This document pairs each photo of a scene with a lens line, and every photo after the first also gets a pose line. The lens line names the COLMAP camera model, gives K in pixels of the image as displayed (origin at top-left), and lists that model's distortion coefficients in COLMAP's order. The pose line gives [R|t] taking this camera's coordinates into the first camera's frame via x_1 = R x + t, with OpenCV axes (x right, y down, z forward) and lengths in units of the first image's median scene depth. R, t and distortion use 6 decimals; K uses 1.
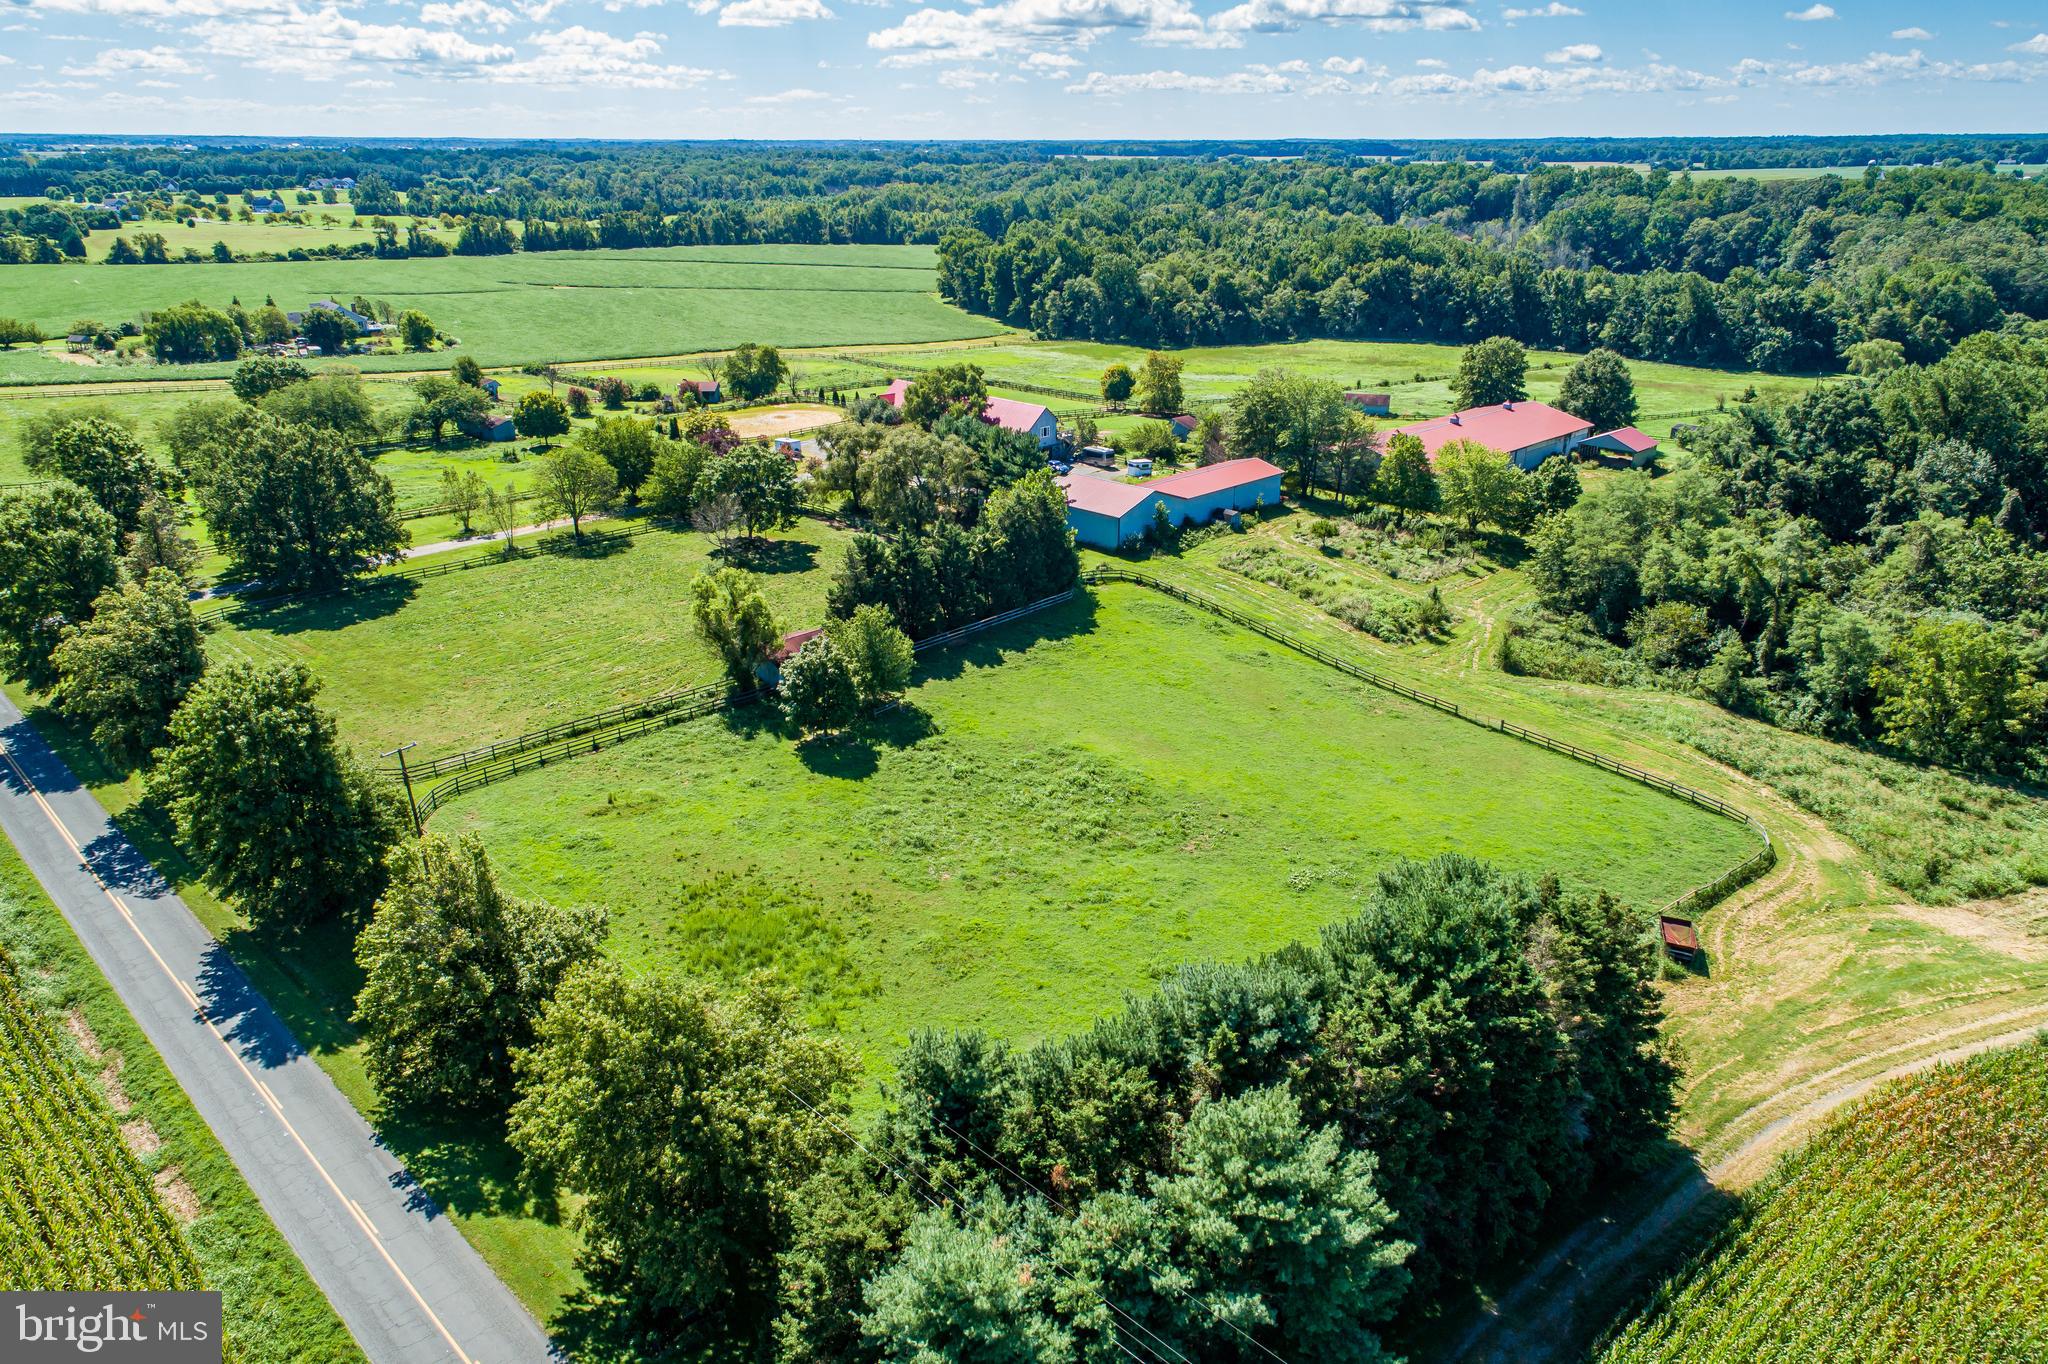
lens RADIAL K [[1393.7, 0, 1028.3], [0, 1393.7, 669.0], [0, 0, 1]] dist [0.032613, 0.000330]
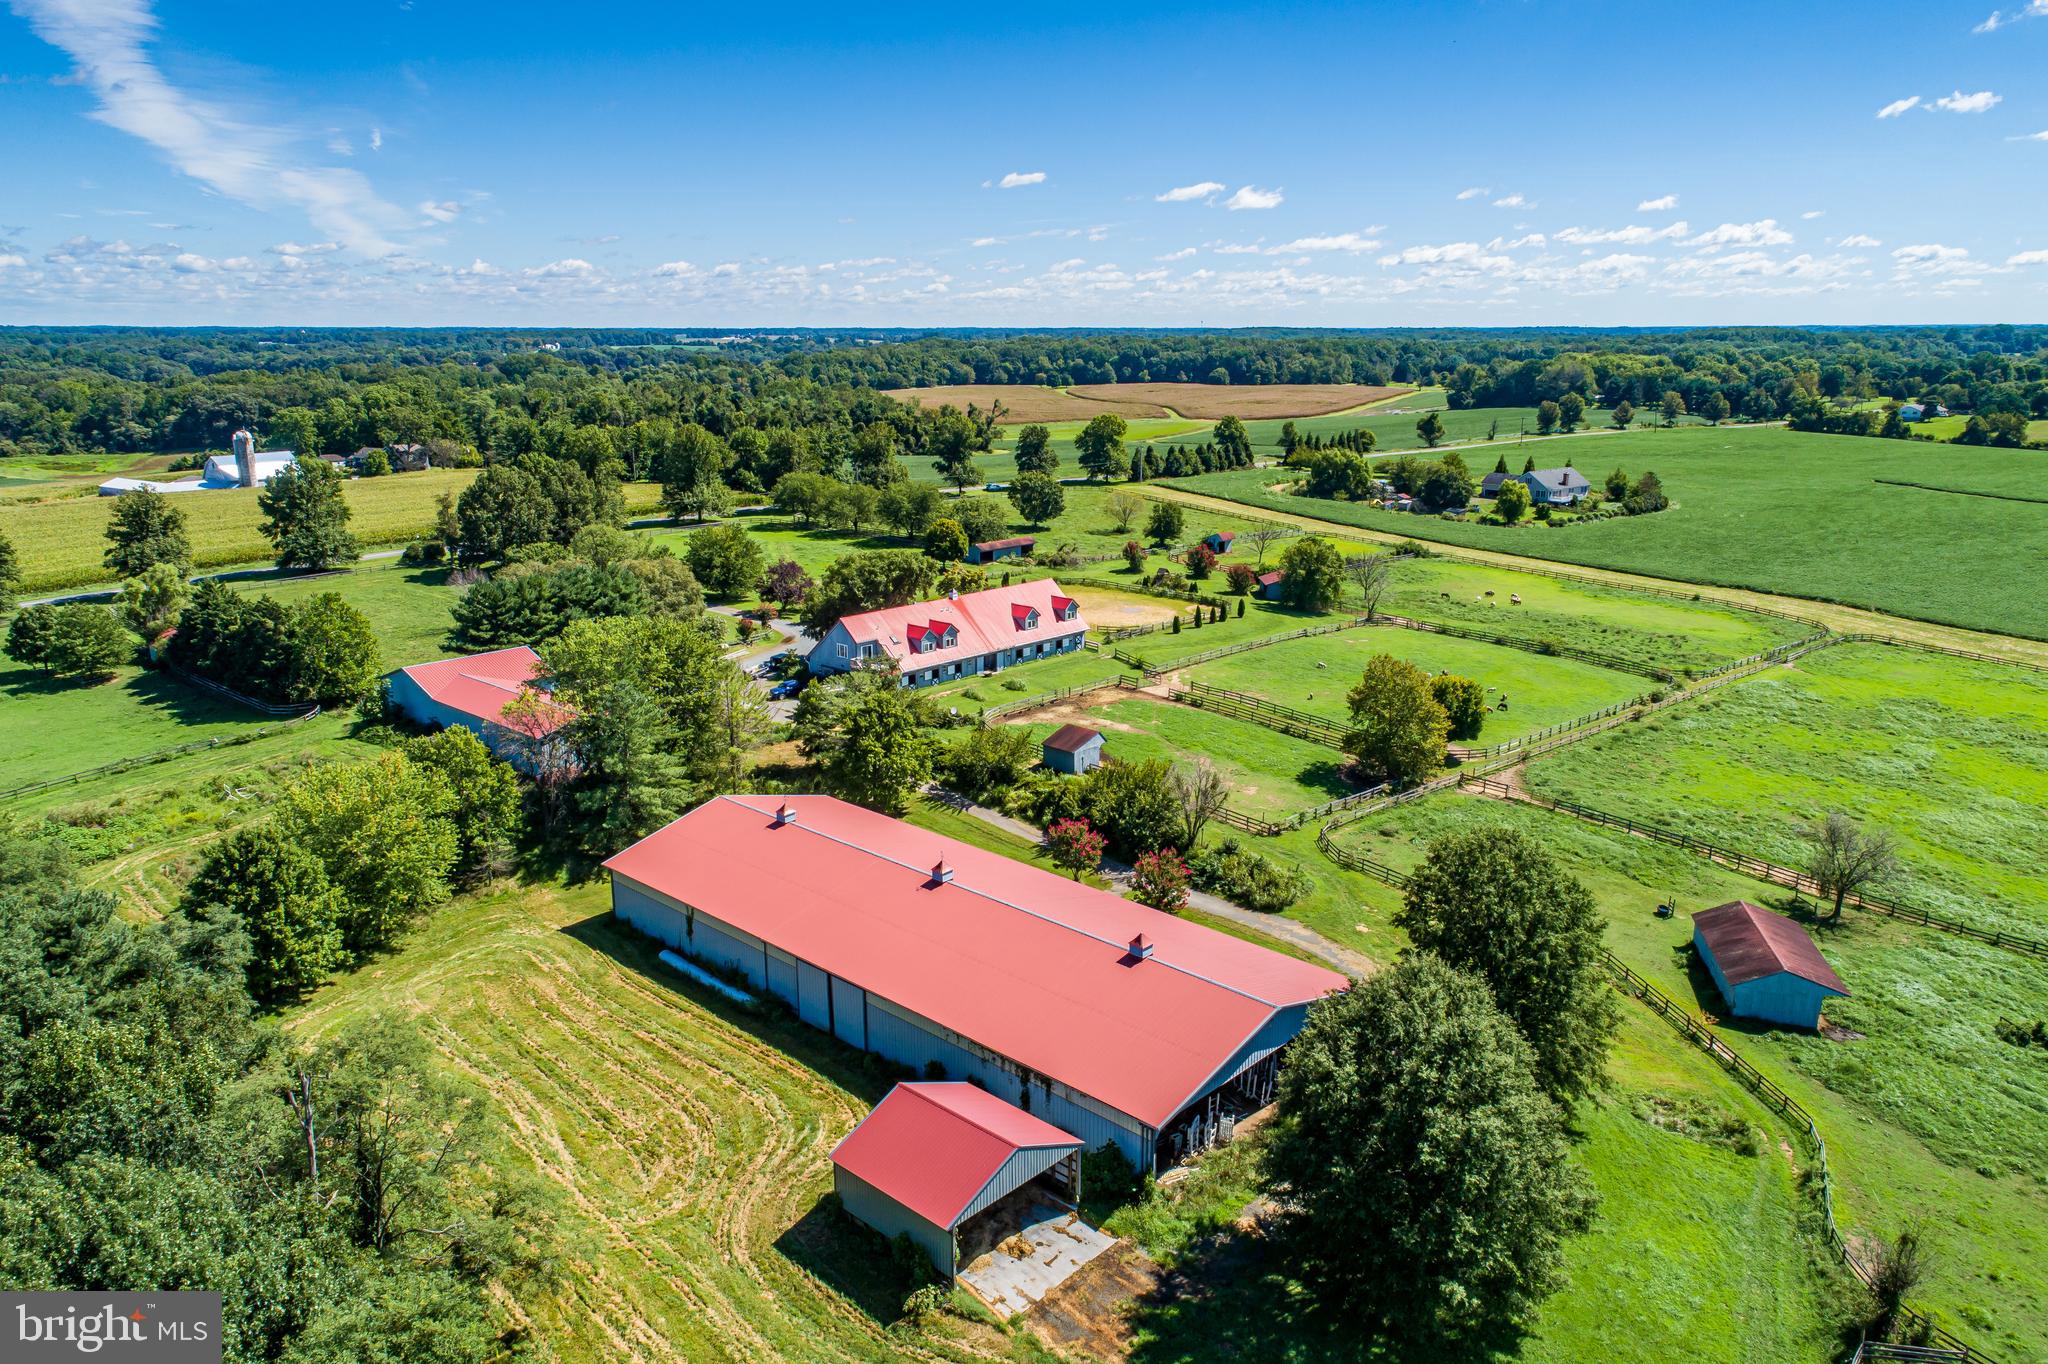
lens RADIAL K [[1415.6, 0, 1022.7], [0, 1415.6, 671.6], [0, 0, 1]] dist [0.029380, 0.006502]
pose [[0.034531, 0.242893, -0.969438, 0.256813], [-0.357928, 0.908679, 0.214920, -0.124841], [0.933111, 0.339568, 0.118316, 0.348401]]
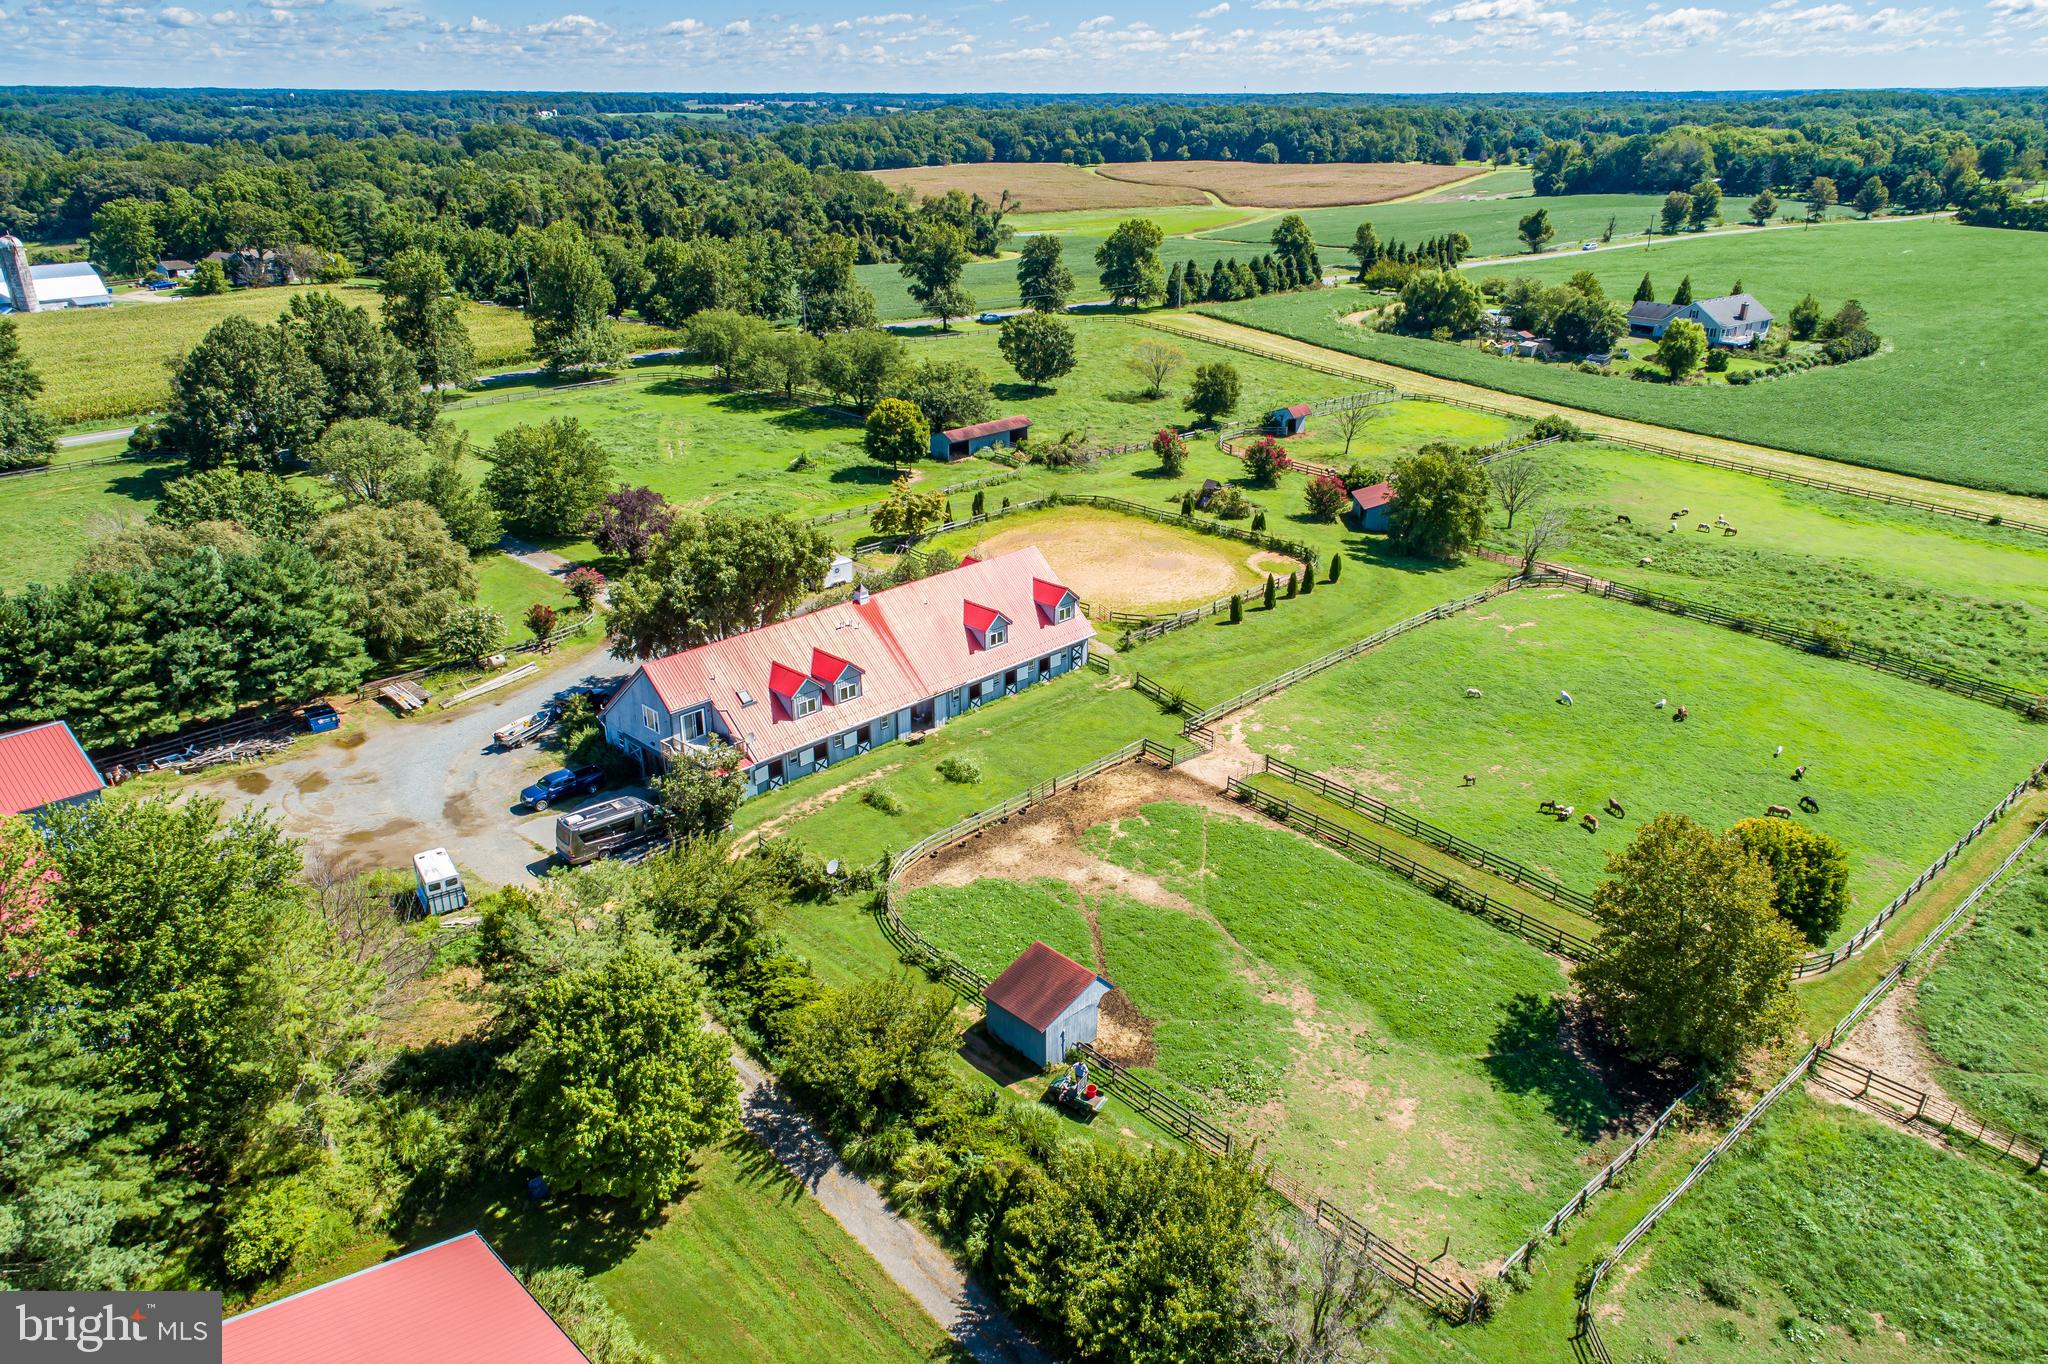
lens RADIAL K [[1410.8, 0, 1021.2], [0, 1410.8, 656.1], [0, 0, 1]] dist [0.030798, 0.007964]
pose [[0.012278, 0.376184, -0.926463, 0.134704], [-0.359472, 0.866251, 0.346972, -0.130848], [0.933075, 0.328777, 0.145864, 0.359402]]
